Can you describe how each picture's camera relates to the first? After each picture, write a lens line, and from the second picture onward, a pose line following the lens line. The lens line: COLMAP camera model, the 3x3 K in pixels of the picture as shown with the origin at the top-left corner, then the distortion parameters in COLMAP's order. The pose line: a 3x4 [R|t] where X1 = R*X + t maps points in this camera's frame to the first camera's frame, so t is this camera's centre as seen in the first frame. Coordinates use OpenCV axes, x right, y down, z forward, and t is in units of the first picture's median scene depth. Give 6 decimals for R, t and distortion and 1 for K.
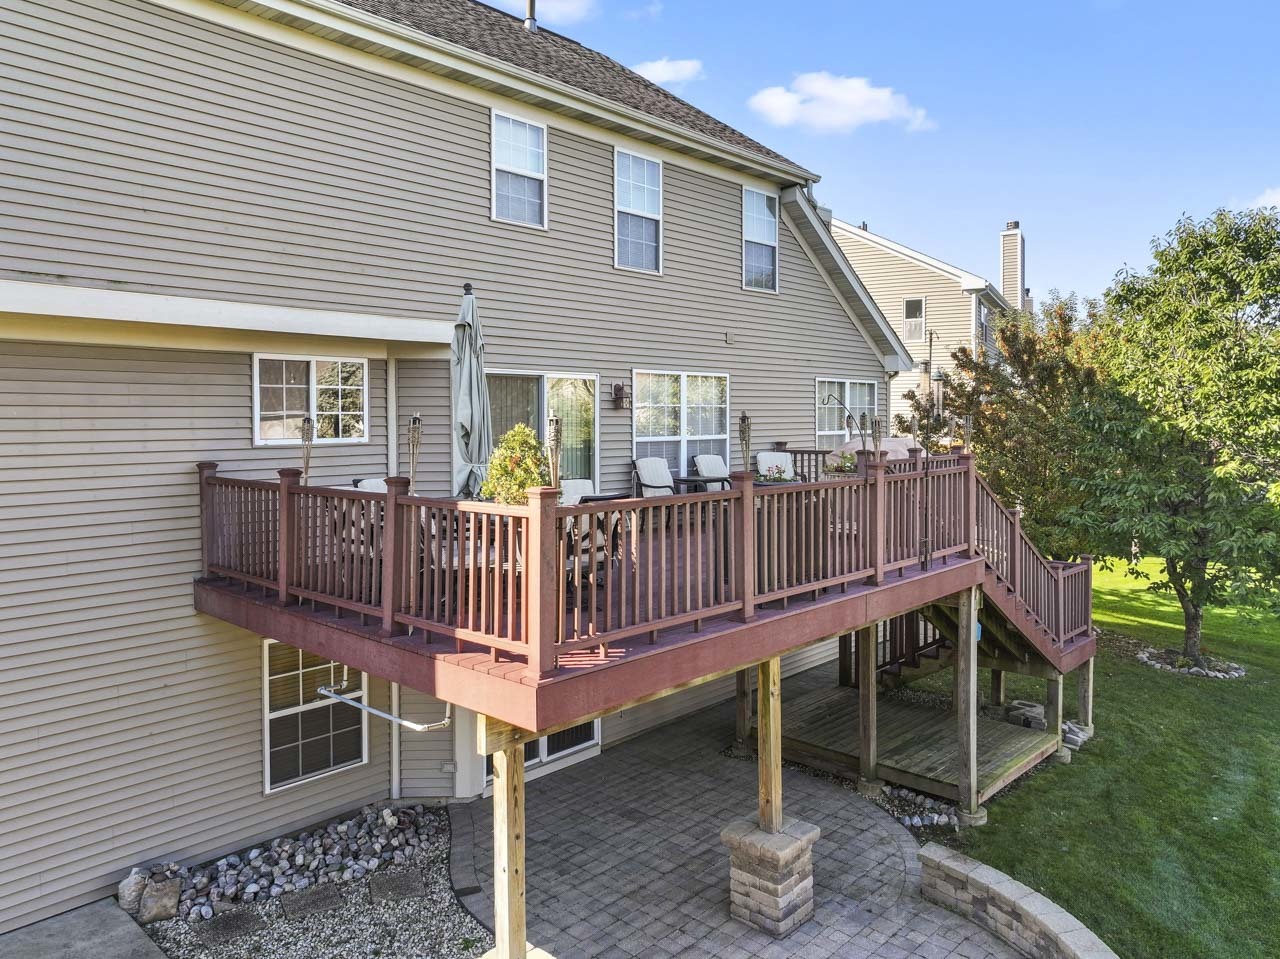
lens RADIAL K [[894.6, 0, 641.1], [0, 894.6, 478.1], [0, 0, 1]] dist [0.004842, 0.000485]
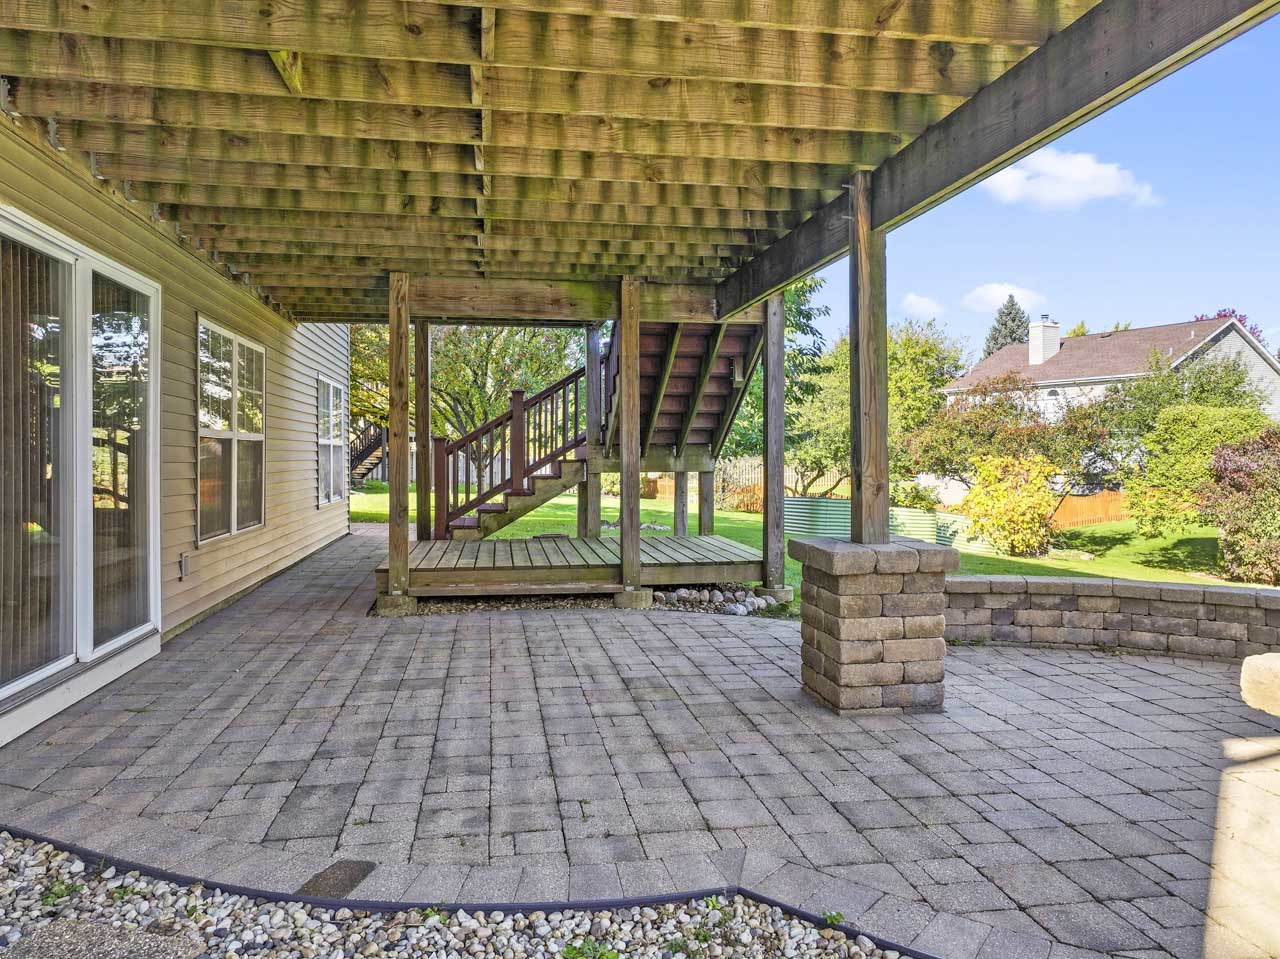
lens RADIAL K [[894.6, 0, 641.1], [0, 894.6, 478.1], [0, 0, 1]] dist [0.004842, 0.000485]
pose [[0.612550, -0.015349, 0.790283, -0.297127], [0.039187, 0.999172, -0.010968, 0.262341], [-0.789460, 0.037687, 0.612644, 0.573018]]
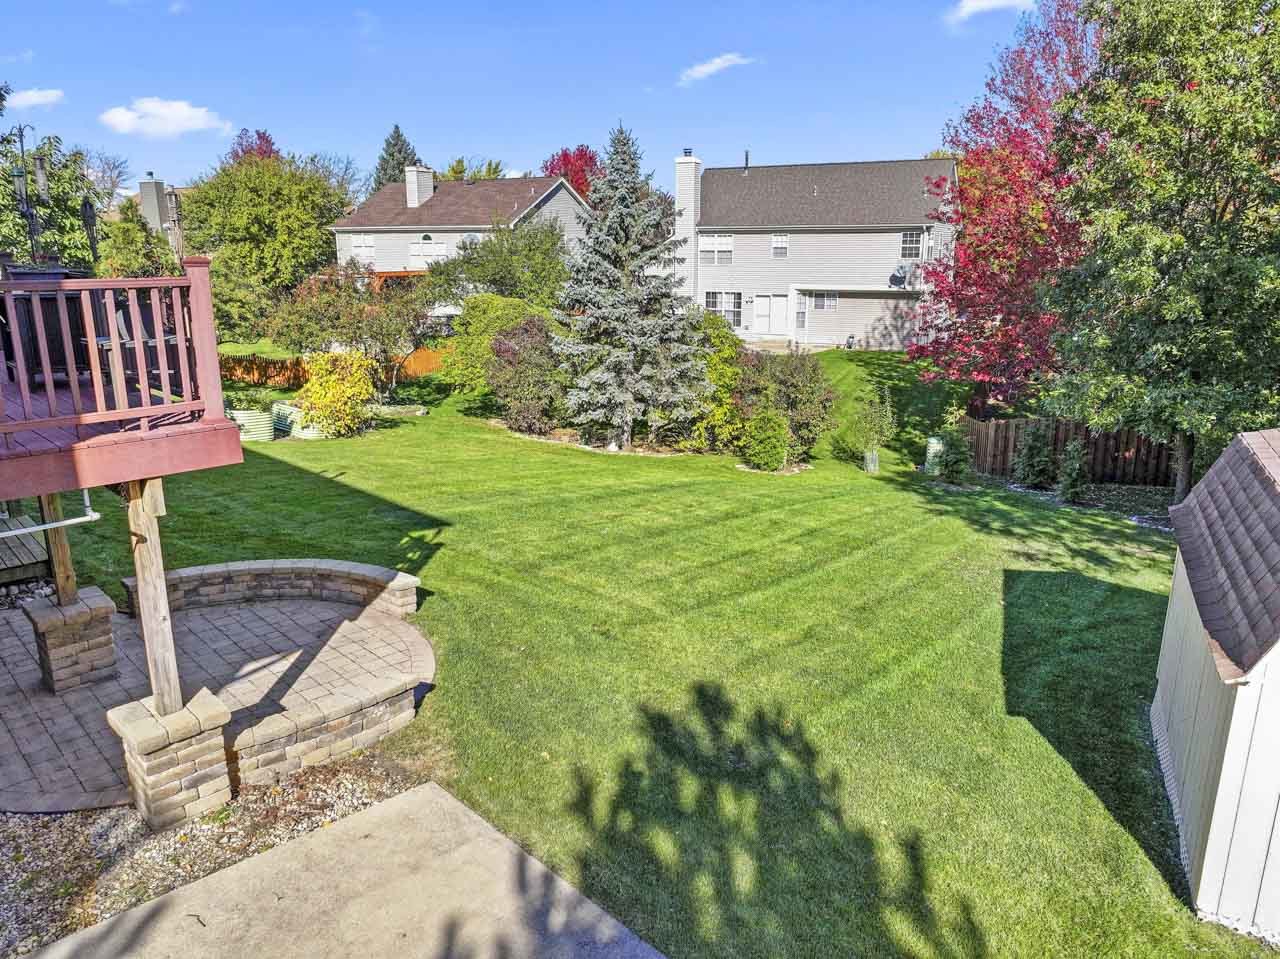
lens RADIAL K [[894.6, 0, 641.1], [0, 894.6, 478.1], [0, 0, 1]] dist [0.004842, 0.000485]
pose [[0.058081, -0.245724, 0.967598, -0.632319], [0.042698, 0.968959, 0.243507, 0.002775], [-0.997398, 0.027171, 0.066770, 0.165095]]
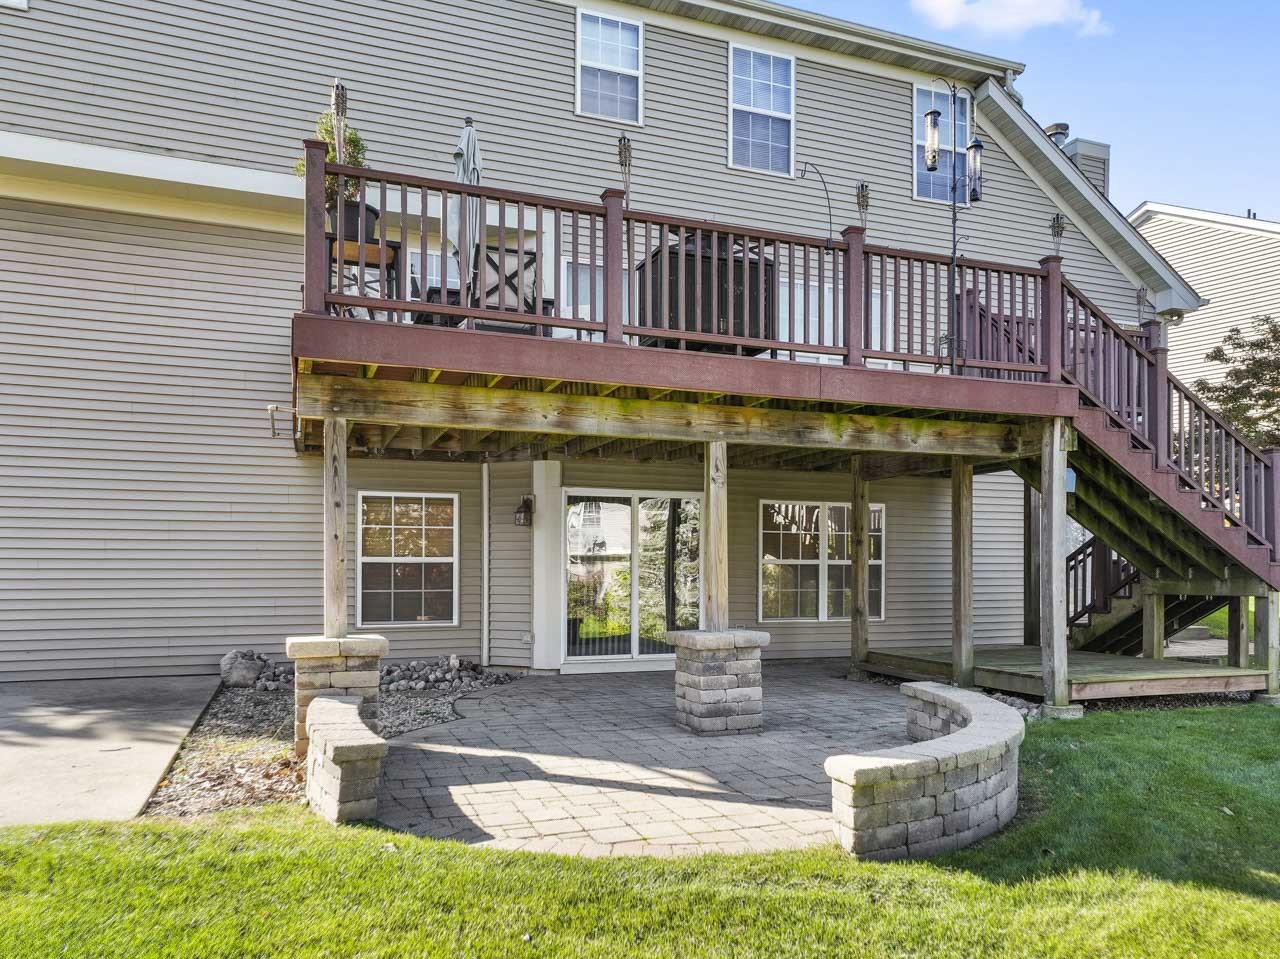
lens RADIAL K [[901.1, 0, 624.0], [0, 901.1, 577.7], [0, 0, 1]] dist [-0.001143, 0.001785]
pose [[0.900639, 0.015842, -0.434279, 0.348505], [-0.026383, 0.999485, -0.018255, 0.269318], [0.433767, 0.027899, 0.900593, 0.094053]]
